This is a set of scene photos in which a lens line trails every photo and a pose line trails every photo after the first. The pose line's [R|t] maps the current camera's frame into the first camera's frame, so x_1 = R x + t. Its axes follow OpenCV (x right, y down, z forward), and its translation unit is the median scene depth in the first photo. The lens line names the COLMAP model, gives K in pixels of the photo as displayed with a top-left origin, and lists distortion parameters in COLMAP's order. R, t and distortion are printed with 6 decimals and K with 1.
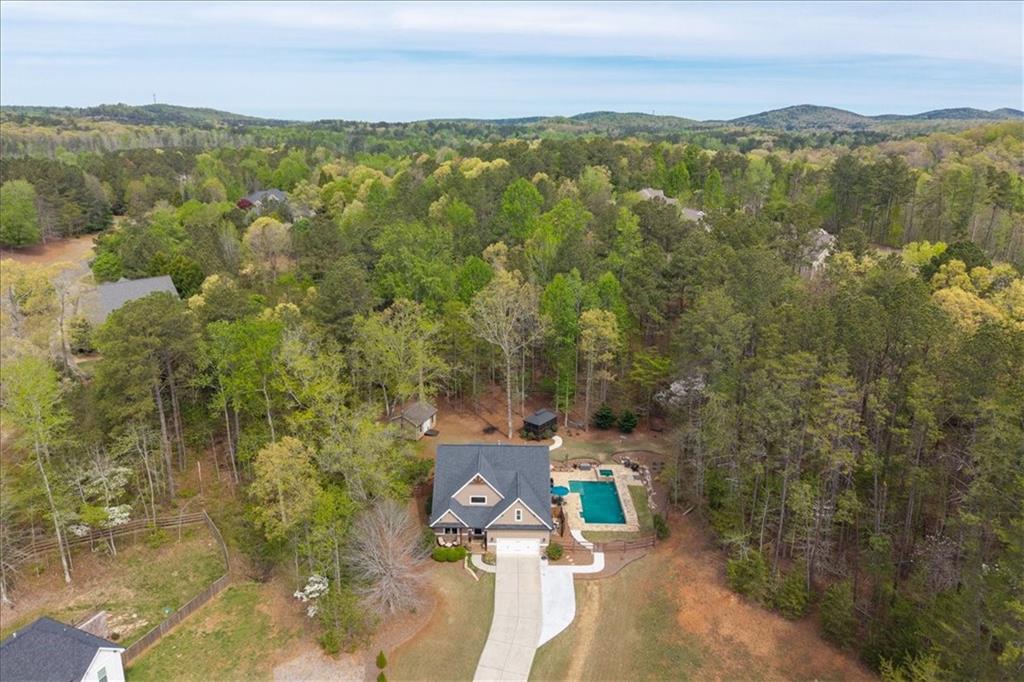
lens RADIAL K [[686.1, 0, 496.5], [0, 686.1, 338.3], [0, 0, 1]] dist [-0.001714, 0.000370]
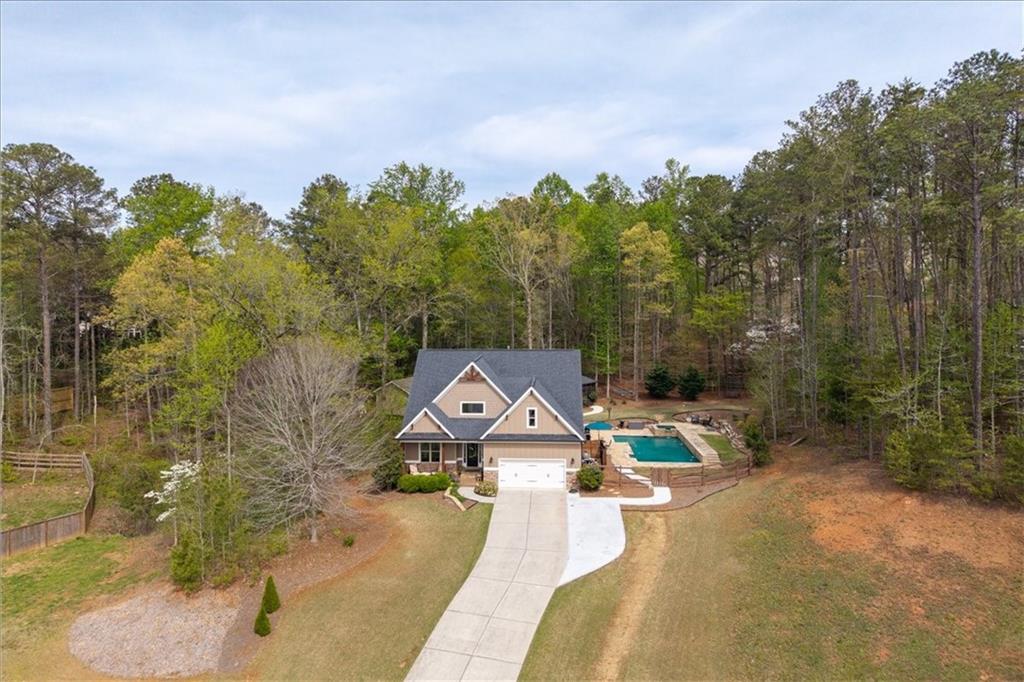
lens RADIAL K [[677.9, 0, 511.2], [0, 677.9, 313.7], [0, 0, 1]] dist [0.003512, -0.001350]
pose [[0.998833, -0.007809, -0.047662, 0.043650], [-0.005477, 0.962161, -0.272426, 0.336139], [0.047985, 0.272369, 0.960995, 0.360994]]
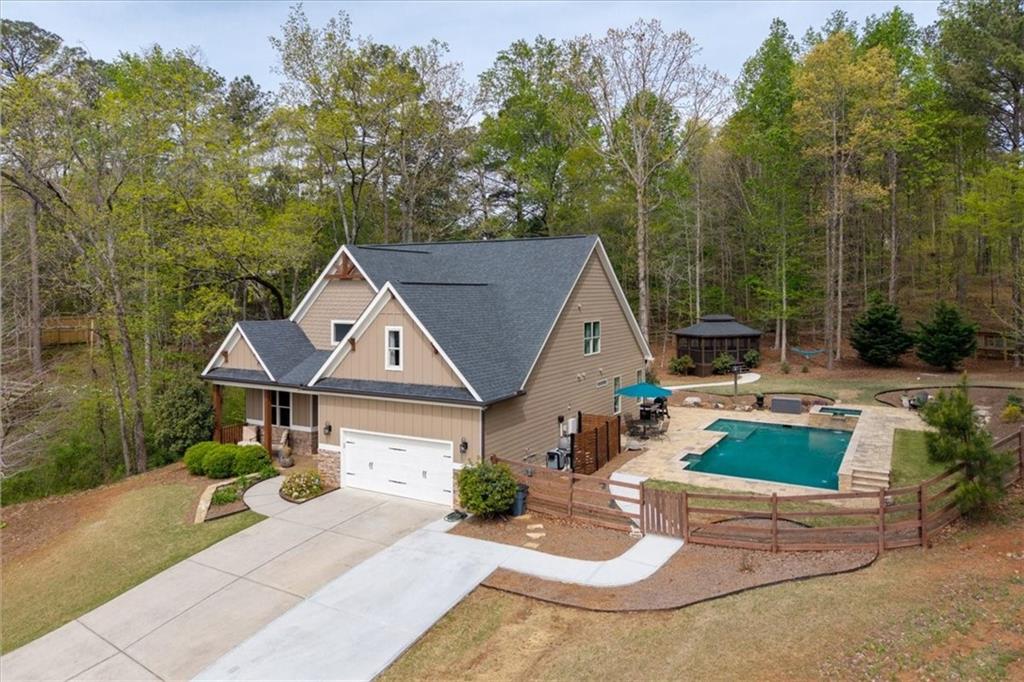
lens RADIAL K [[677.9, 0, 511.2], [0, 677.9, 313.7], [0, 0, 1]] dist [0.003512, -0.001350]
pose [[0.871812, 0.005891, -0.489805, 0.223377], [-0.133408, 0.964985, -0.225848, 0.303211], [0.471324, 0.262240, 0.842071, 0.765710]]
